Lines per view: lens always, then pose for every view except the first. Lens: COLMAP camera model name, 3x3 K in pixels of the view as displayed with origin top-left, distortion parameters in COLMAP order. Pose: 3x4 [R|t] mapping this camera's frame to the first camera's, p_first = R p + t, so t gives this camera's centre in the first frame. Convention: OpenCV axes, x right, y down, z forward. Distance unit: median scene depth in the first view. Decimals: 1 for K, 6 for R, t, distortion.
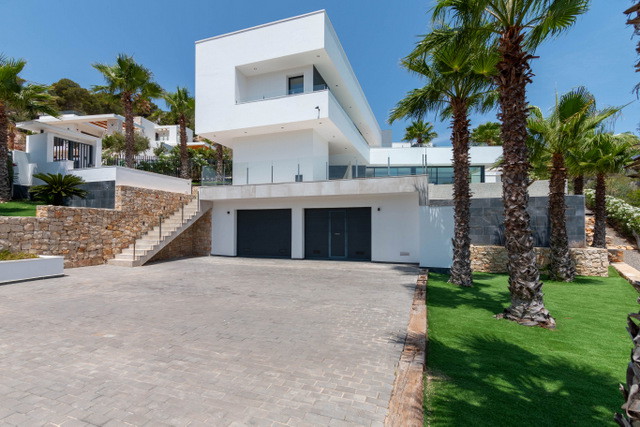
lens RADIAL K [[298.5, 0, 319.1], [0, 298.5, 220.5], [0, 0, 1]] dist [-0.009444, 0.000042]
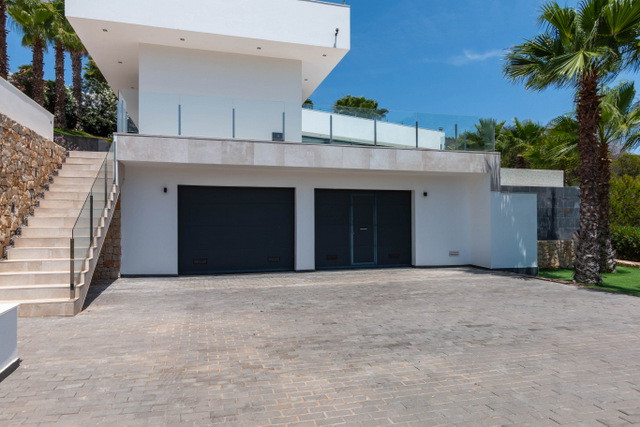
lens RADIAL K [[433.8, 0, 321.0], [0, 433.8, 212.3], [0, 0, 1]] dist [-0.009707, -0.000859]
pose [[0.813121, 0.012006, 0.581971, -0.569652], [-0.012436, 0.999917, -0.003252, 0.012170], [-0.581962, -0.004593, 0.813203, 0.269108]]
